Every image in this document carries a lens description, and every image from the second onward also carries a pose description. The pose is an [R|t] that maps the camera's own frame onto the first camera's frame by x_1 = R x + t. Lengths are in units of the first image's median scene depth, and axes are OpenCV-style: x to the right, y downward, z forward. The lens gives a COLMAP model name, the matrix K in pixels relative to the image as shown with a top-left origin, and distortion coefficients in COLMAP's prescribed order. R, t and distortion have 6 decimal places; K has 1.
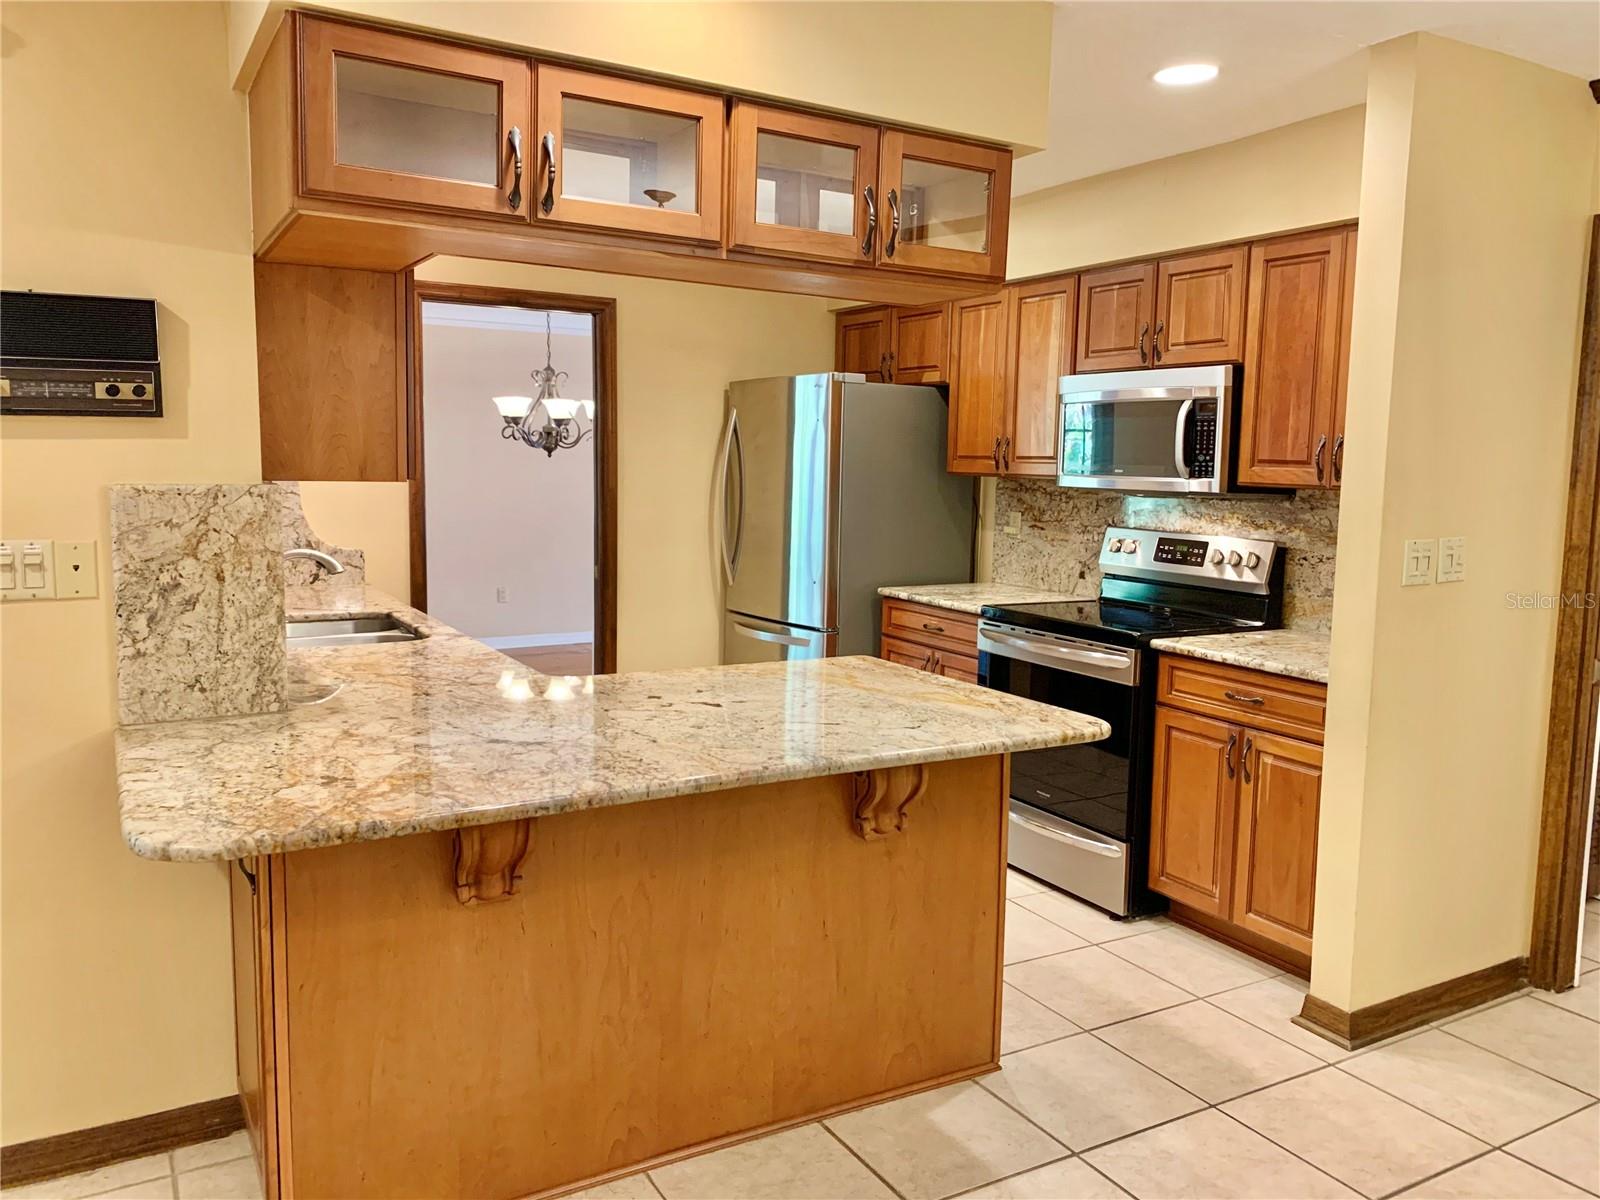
lens RADIAL K [[1219.0, 0, 803.8], [0, 1219.0, 590.5], [0, 0, 1]] dist [0.009274, -0.010454]
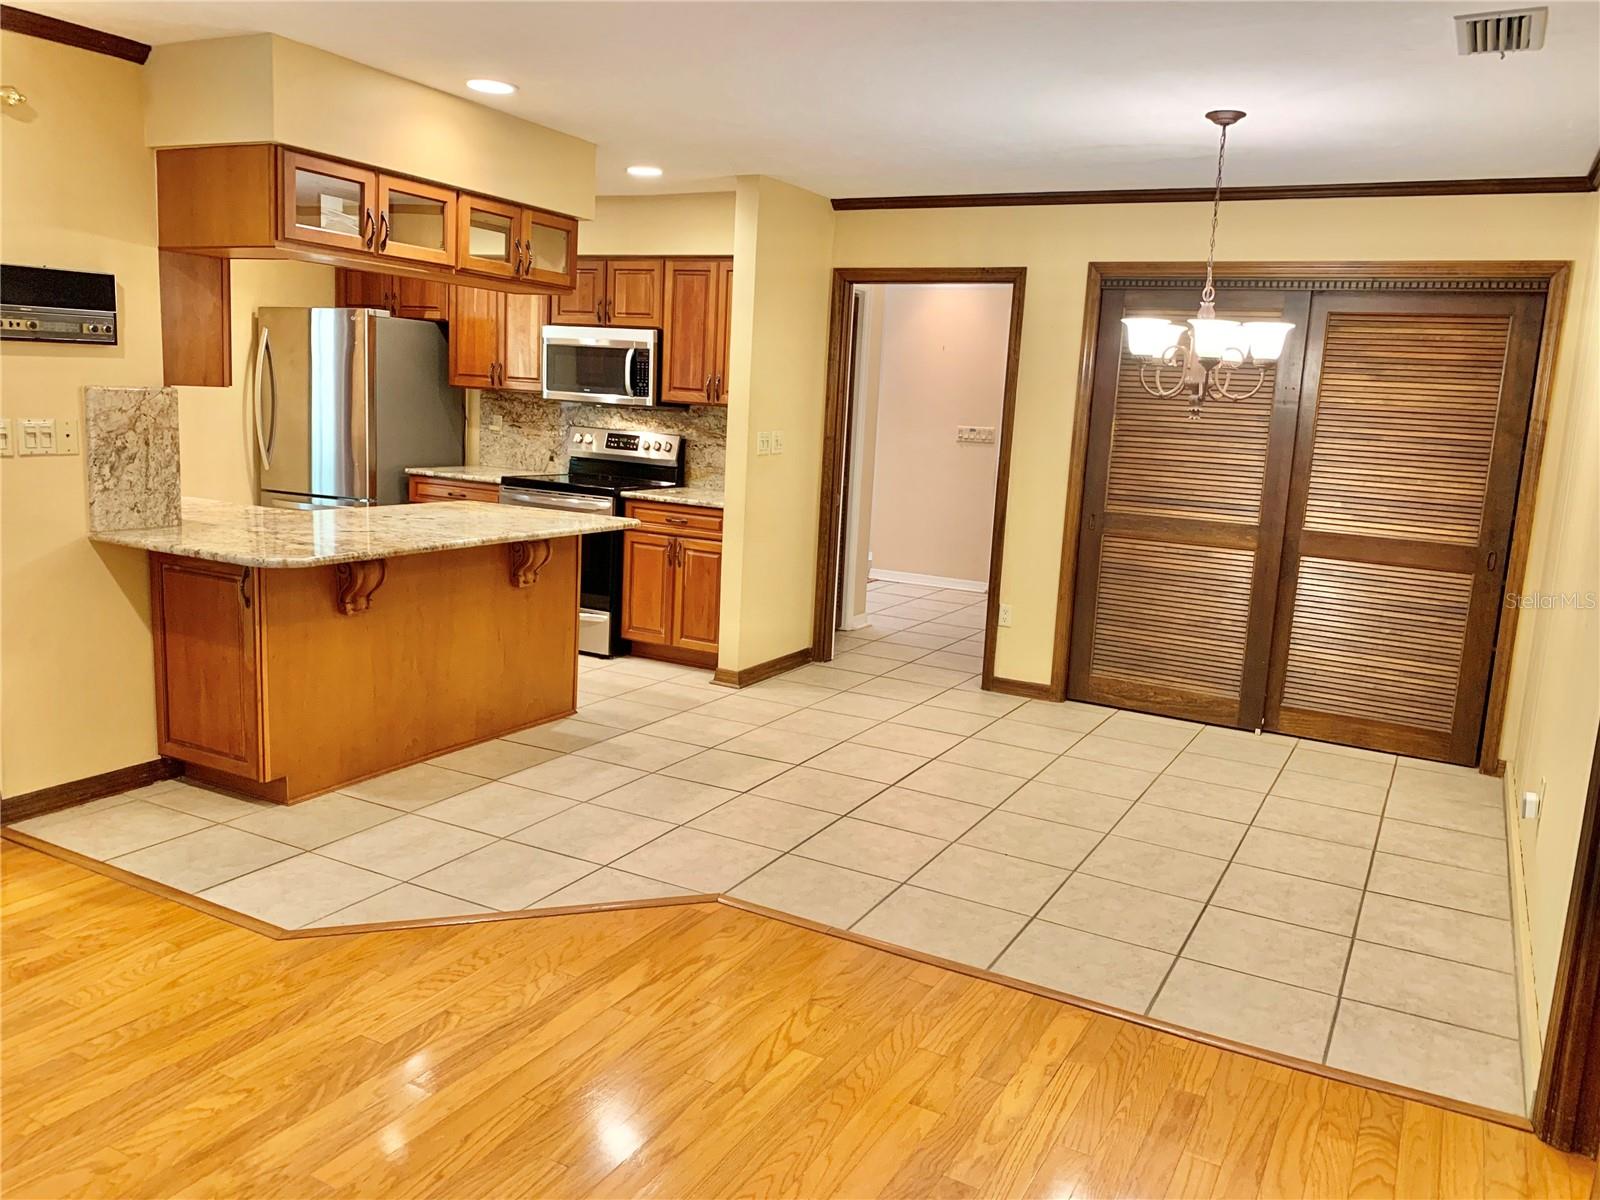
lens RADIAL K [[1210.9, 0, 800.0], [0, 1210.9, 600.0], [0, 0, 1]] dist [0.095794, -0.157730]
pose [[0.852113, -0.062048, 0.519667, -0.370392], [0.019766, 0.996054, 0.086517, 0.046029], [-0.522985, -0.063451, 0.849977, -0.552315]]
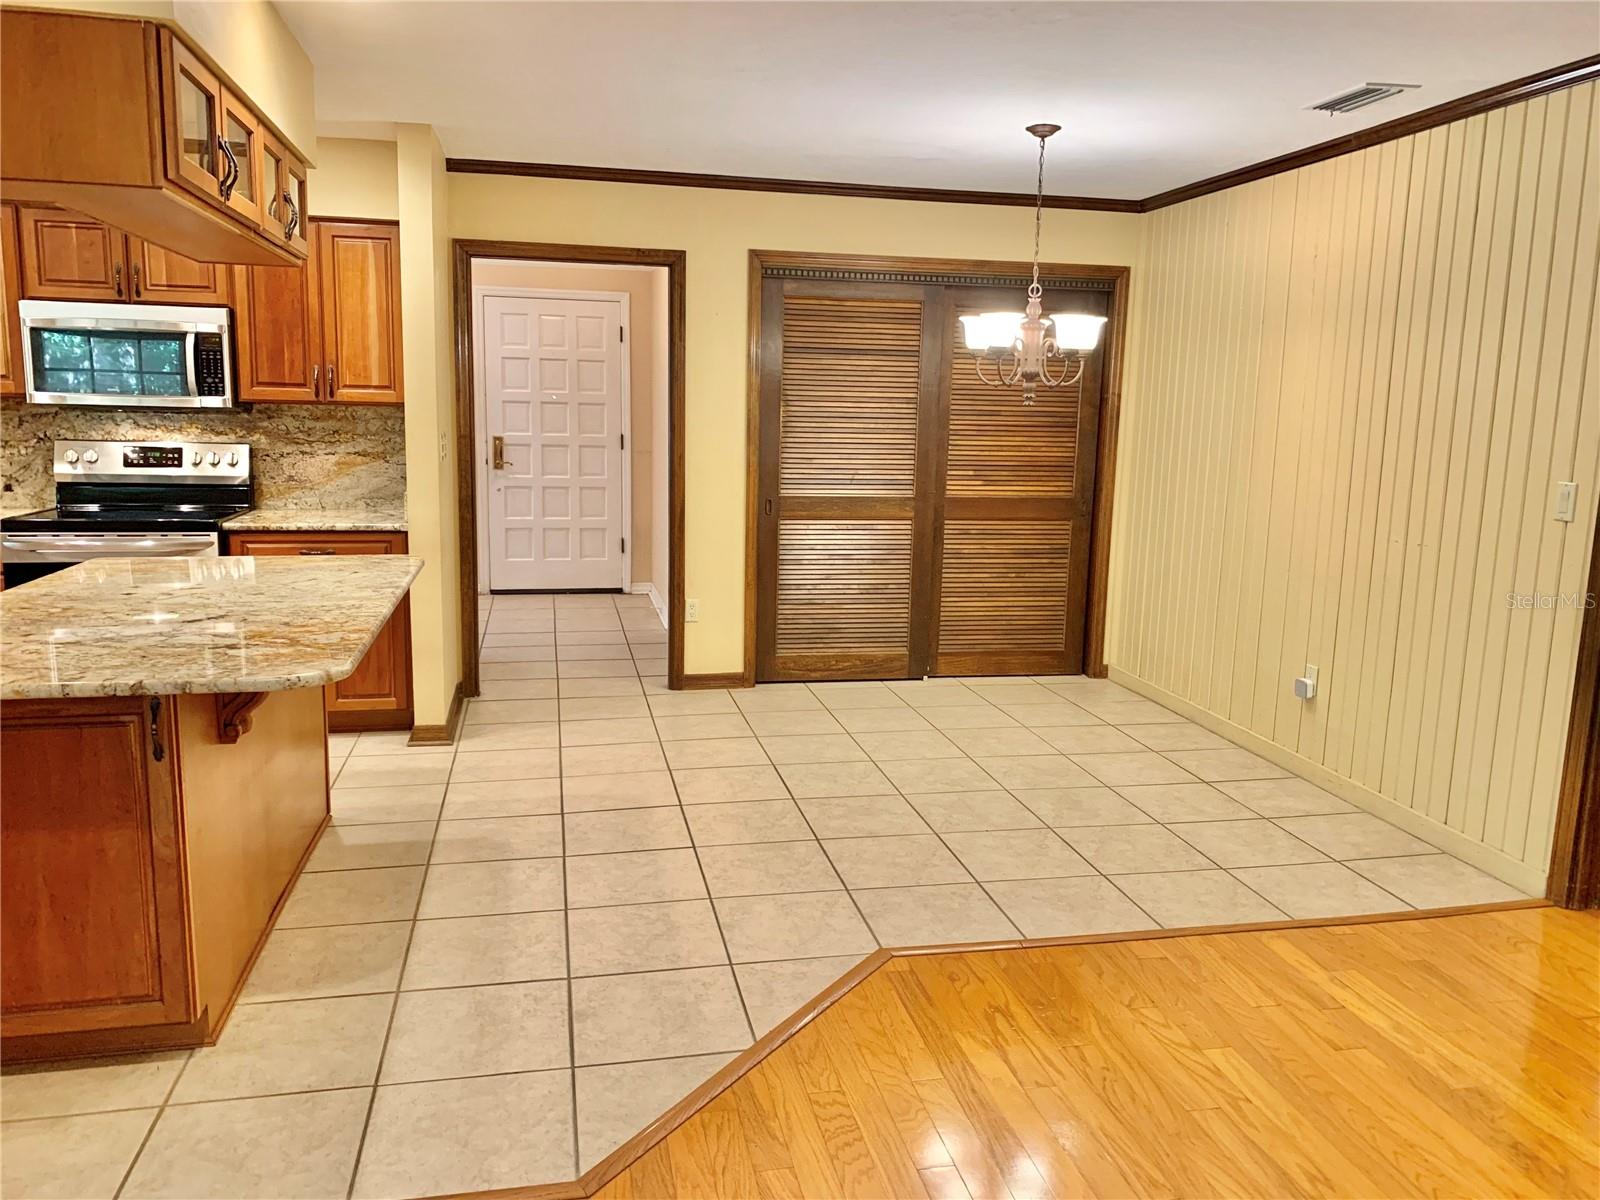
lens RADIAL K [[1225.2, 0, 800.0], [0, 1225.2, 600.0], [0, 0, 1]] dist [0.079864, -0.128935]
pose [[0.307575, -0.165741, 0.936978, -0.719696], [0.086607, 0.985502, 0.145894, -0.016967], [-0.947574, 0.036276, 0.317470, 0.008152]]
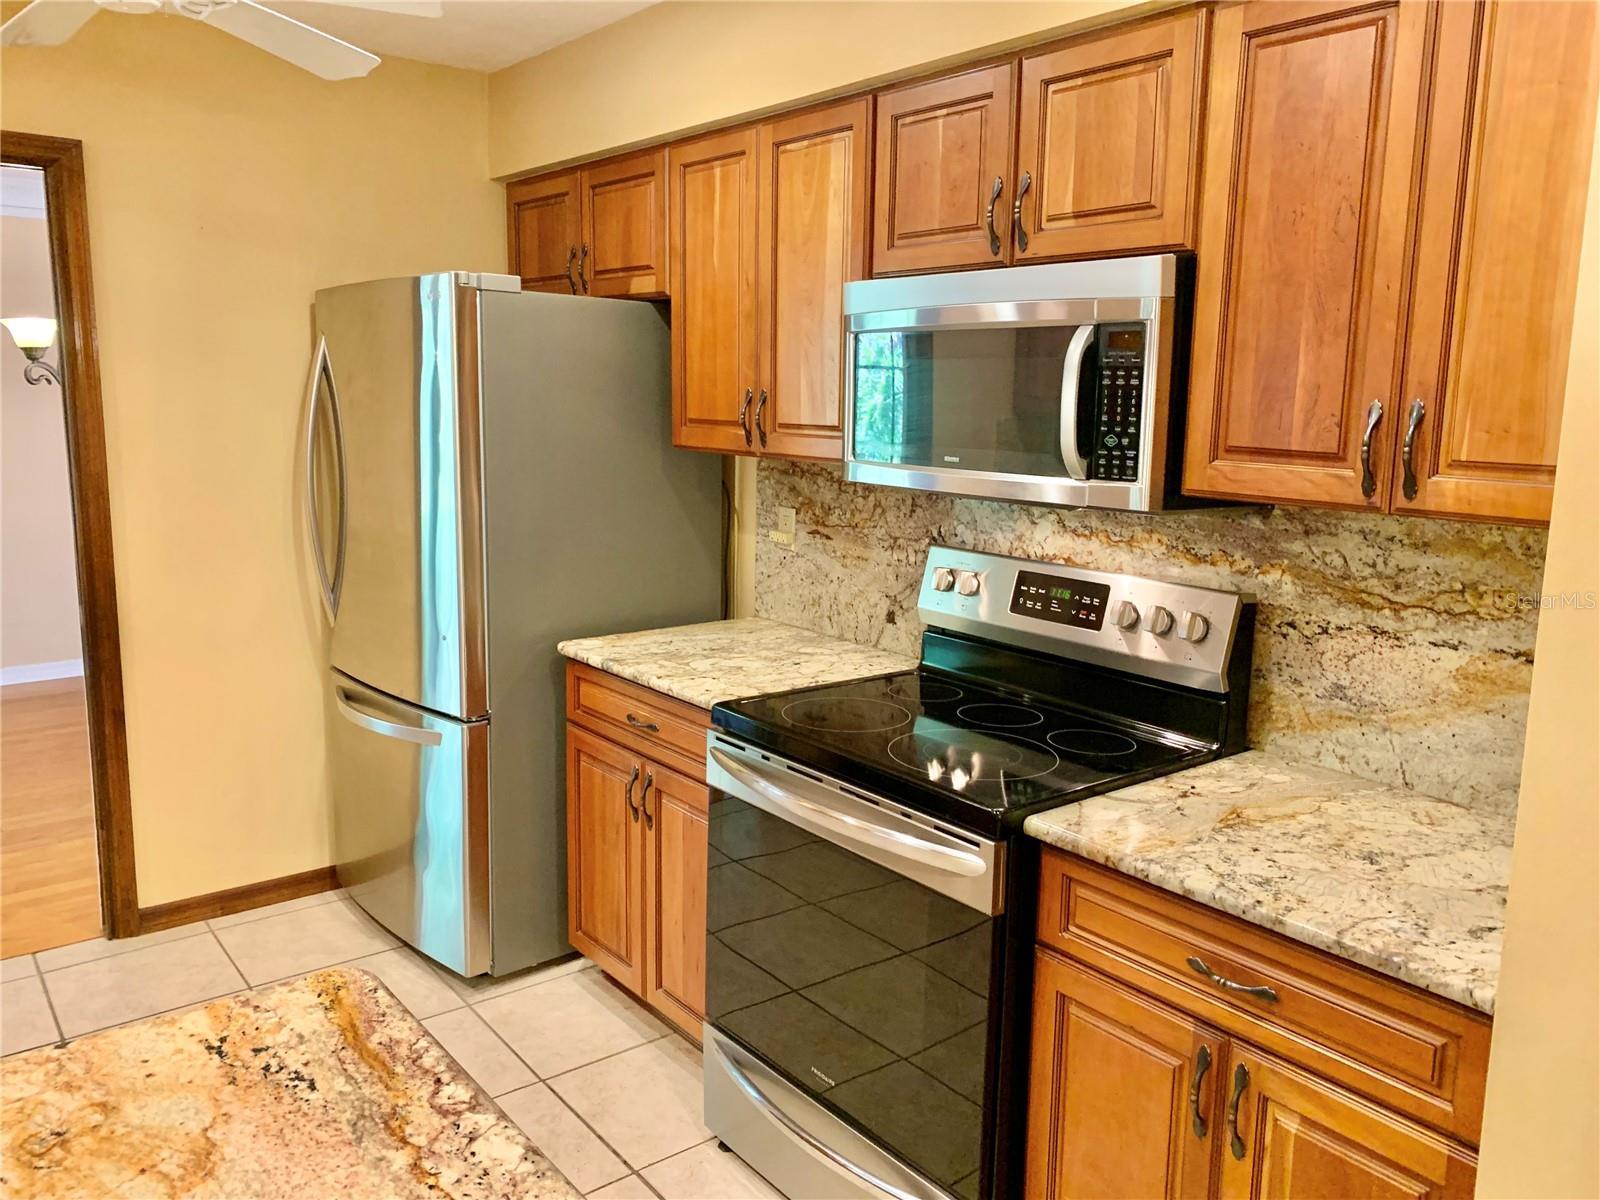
lens RADIAL K [[1201.4, 0, 834.0], [0, 1201.4, 584.0], [0, 0, 1]] dist [0.118780, -0.203198]
pose [[0.985569, -0.027288, 0.167061, 0.122245], [0.018482, 0.998368, 0.054044, -0.076312], [-0.168263, -0.050177, 0.984464, 0.504858]]
